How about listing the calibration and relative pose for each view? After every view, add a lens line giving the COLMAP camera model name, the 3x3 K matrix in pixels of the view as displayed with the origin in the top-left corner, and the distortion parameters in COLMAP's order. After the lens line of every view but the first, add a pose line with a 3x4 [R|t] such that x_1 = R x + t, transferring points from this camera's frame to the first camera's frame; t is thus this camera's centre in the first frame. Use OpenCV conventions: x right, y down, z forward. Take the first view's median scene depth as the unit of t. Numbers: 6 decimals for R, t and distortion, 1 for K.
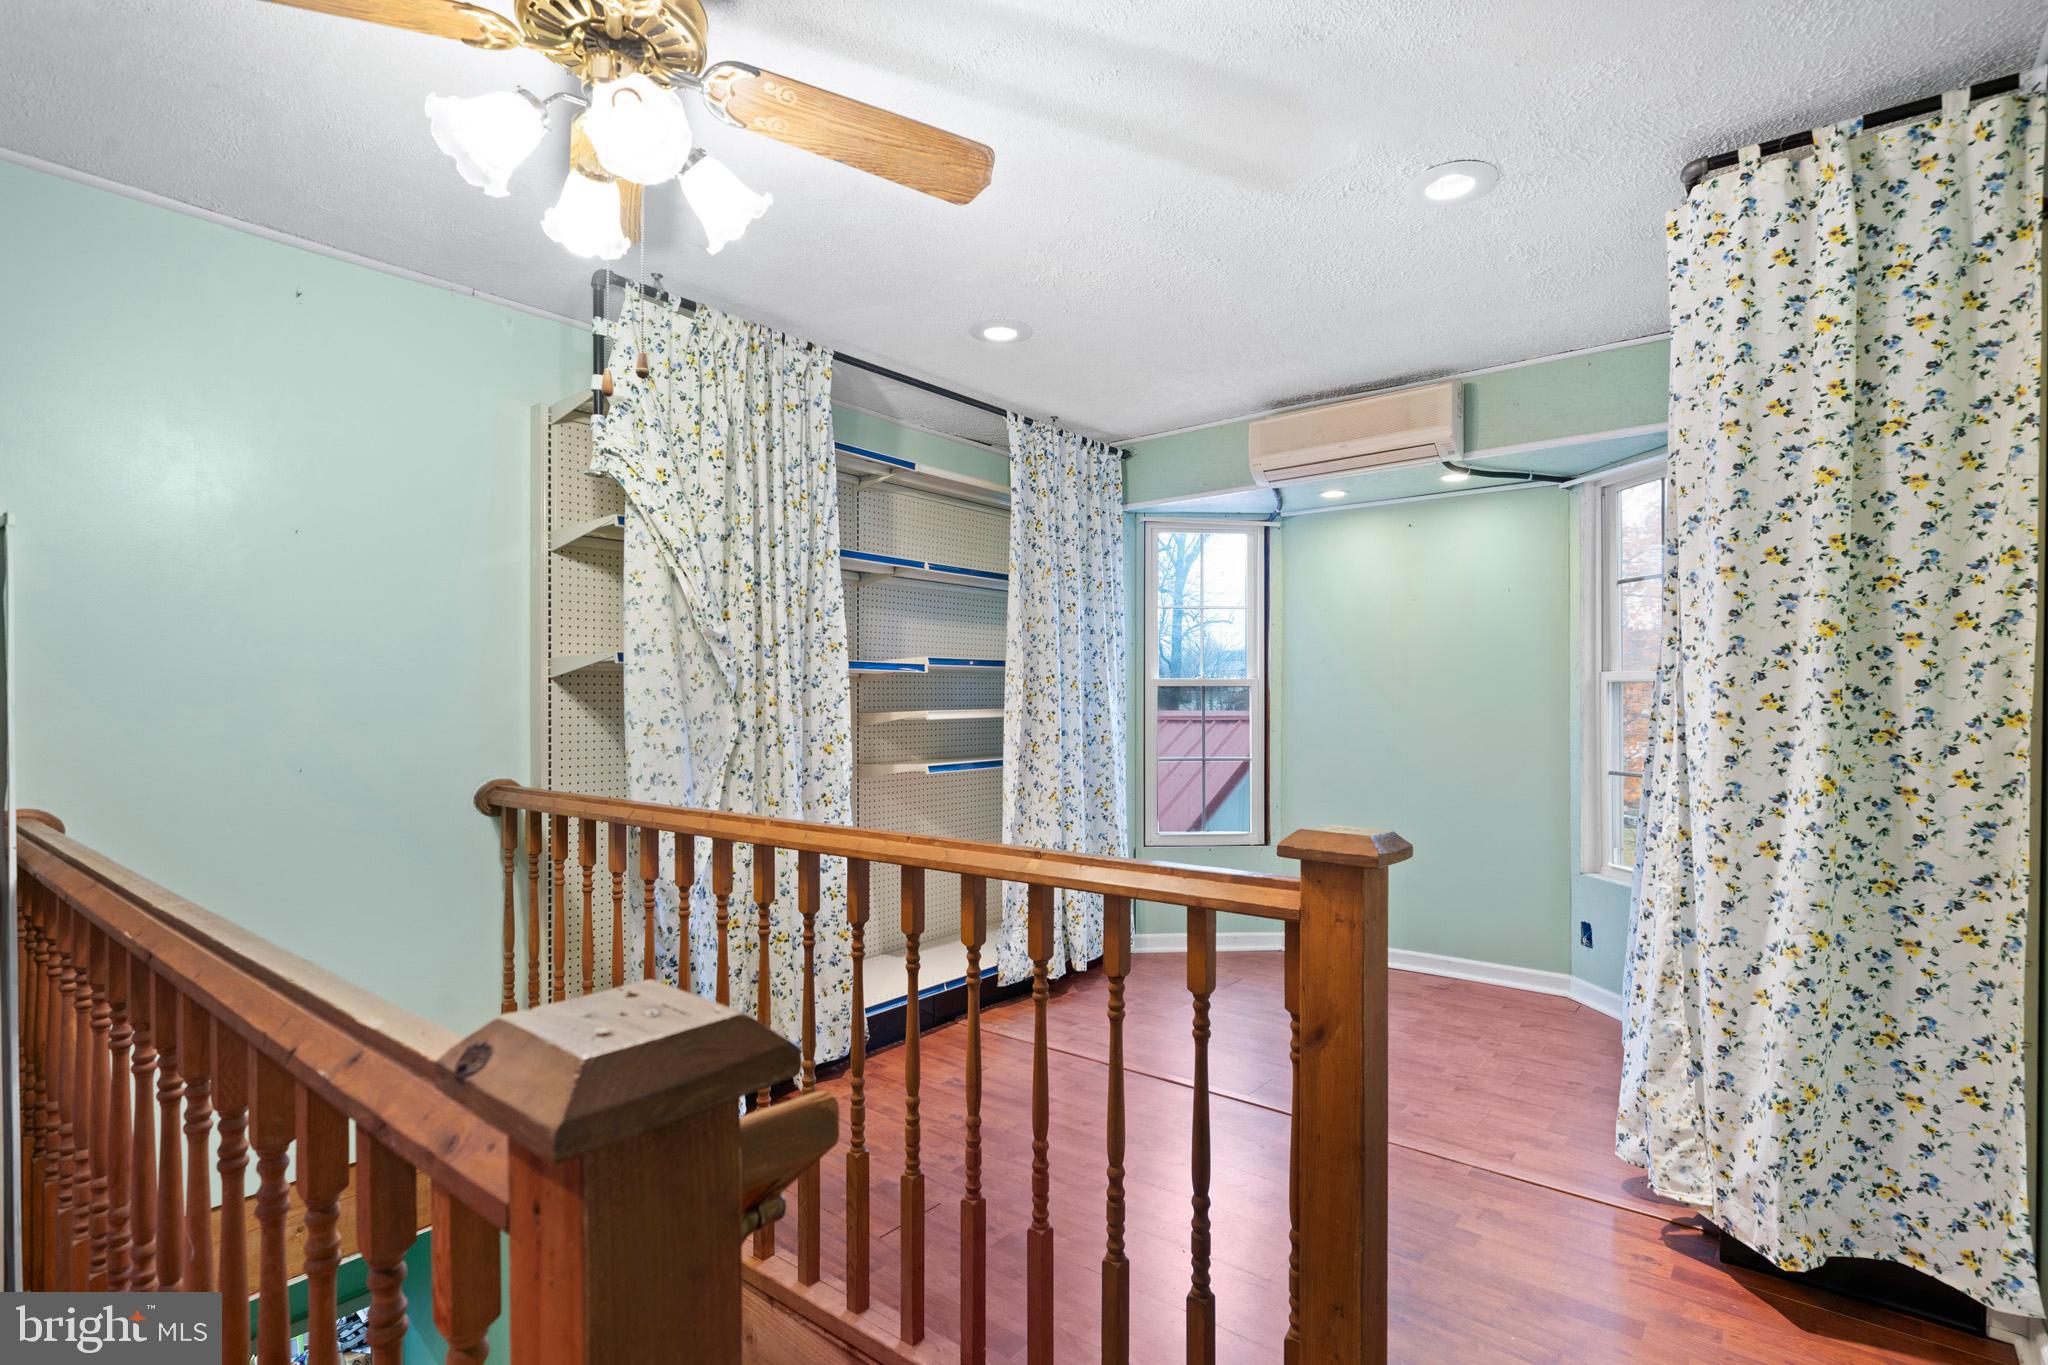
lens RADIAL K [[962.4, 0, 1032.8], [0, 962.4, 696.7], [0, 0, 1]] dist [0.004660, -0.000384]
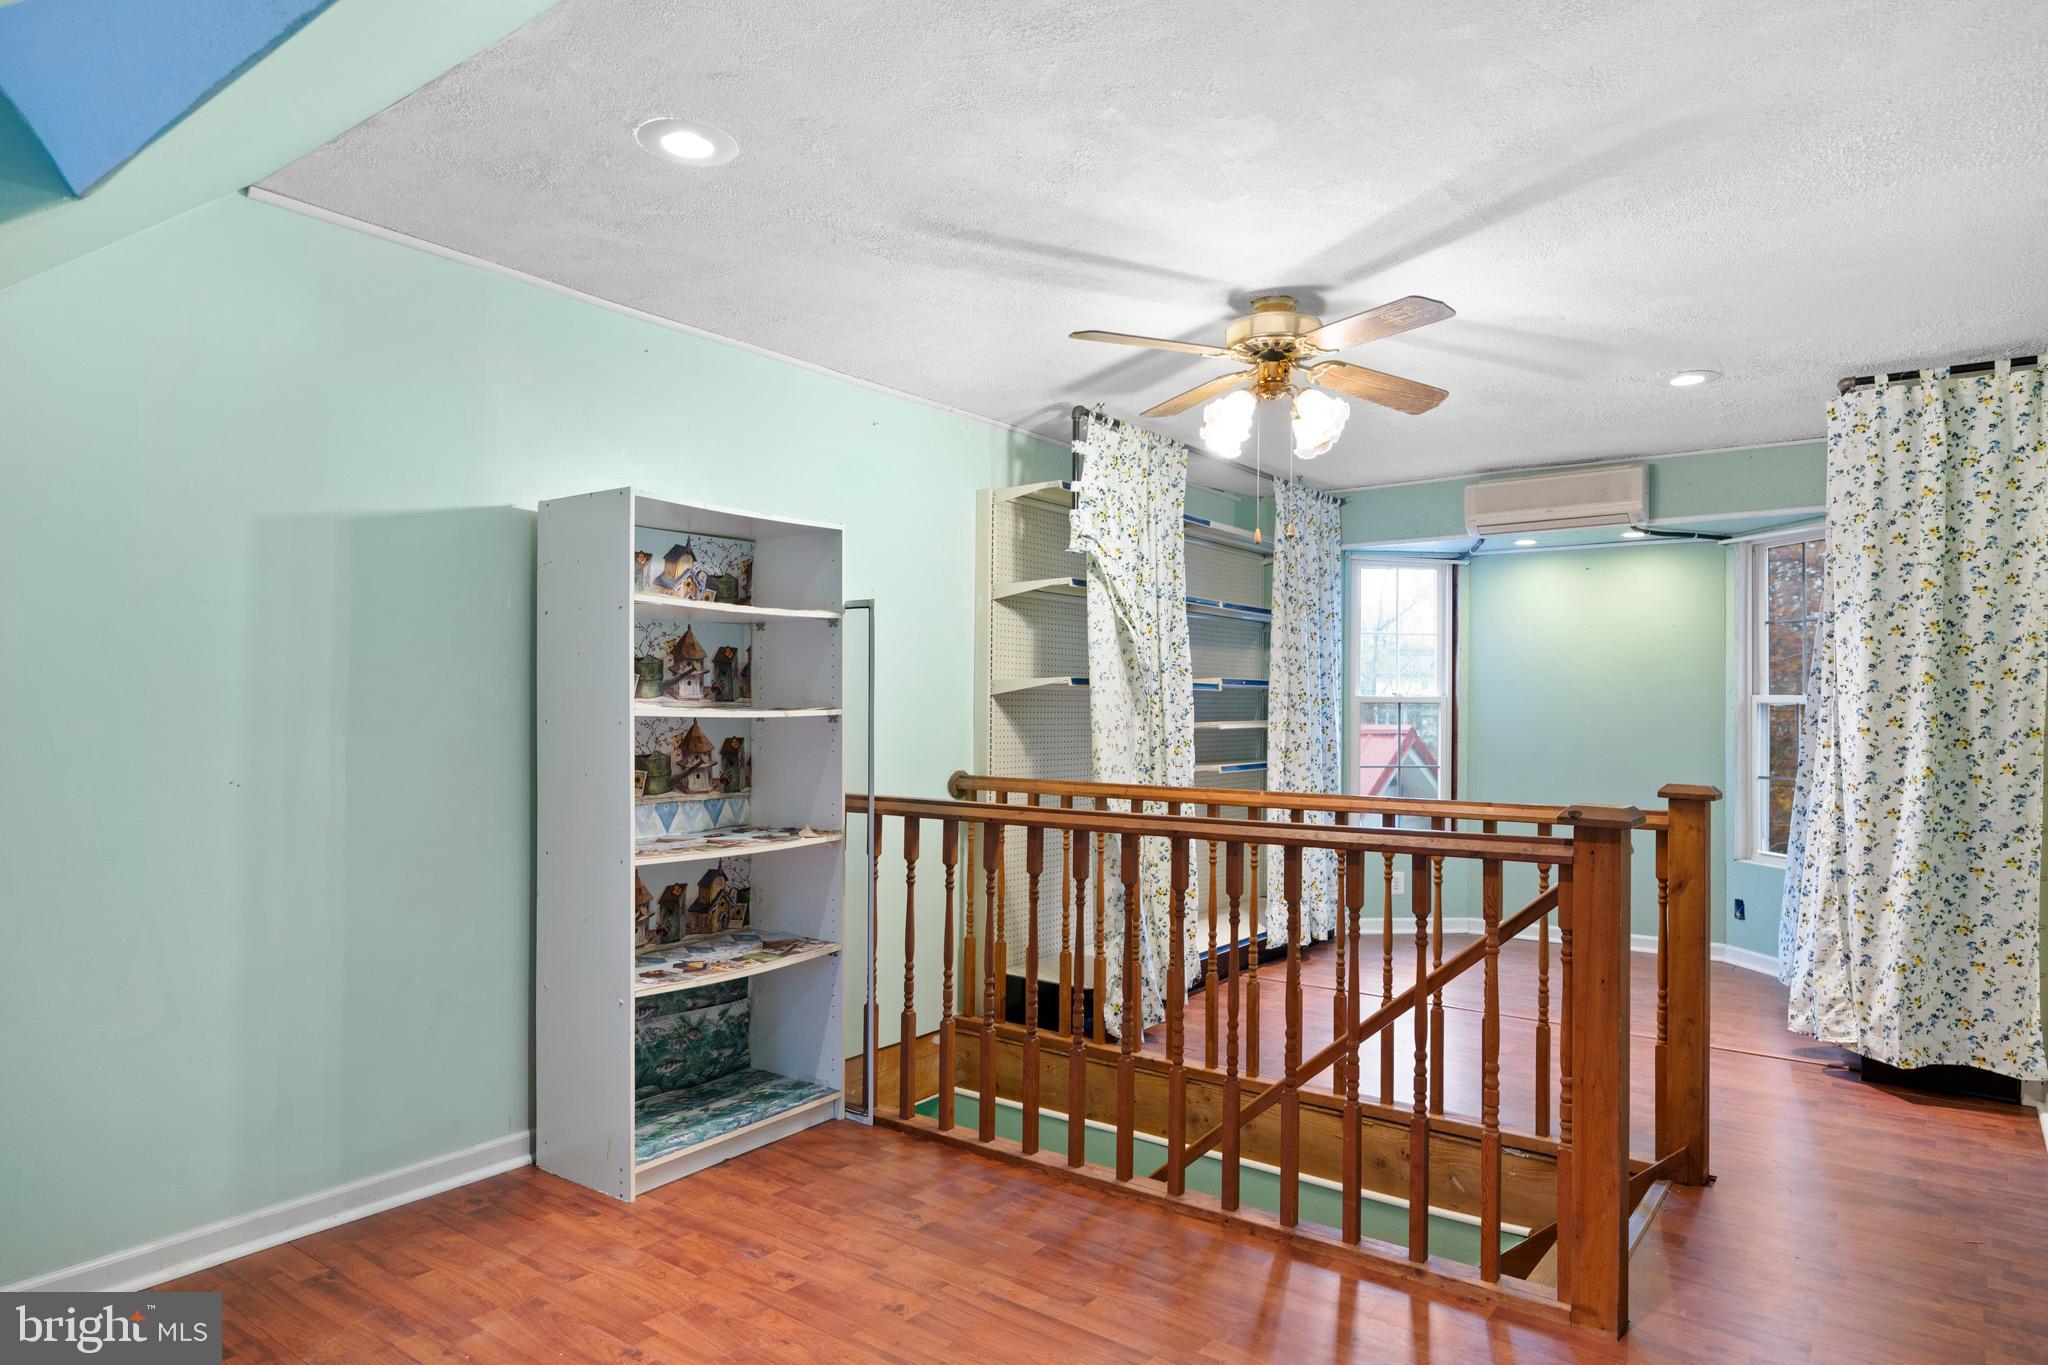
lens RADIAL K [[1188.4, 0, 1020.7], [0, 1188.4, 691.4], [0, 0, 1]] dist [0.007843, -0.002420]
pose [[0.999368, 0.010012, 0.034106, -0.719667], [-0.009631, 0.999890, -0.011293, -0.008117], [-0.034215, 0.010958, 0.999354, -0.888425]]
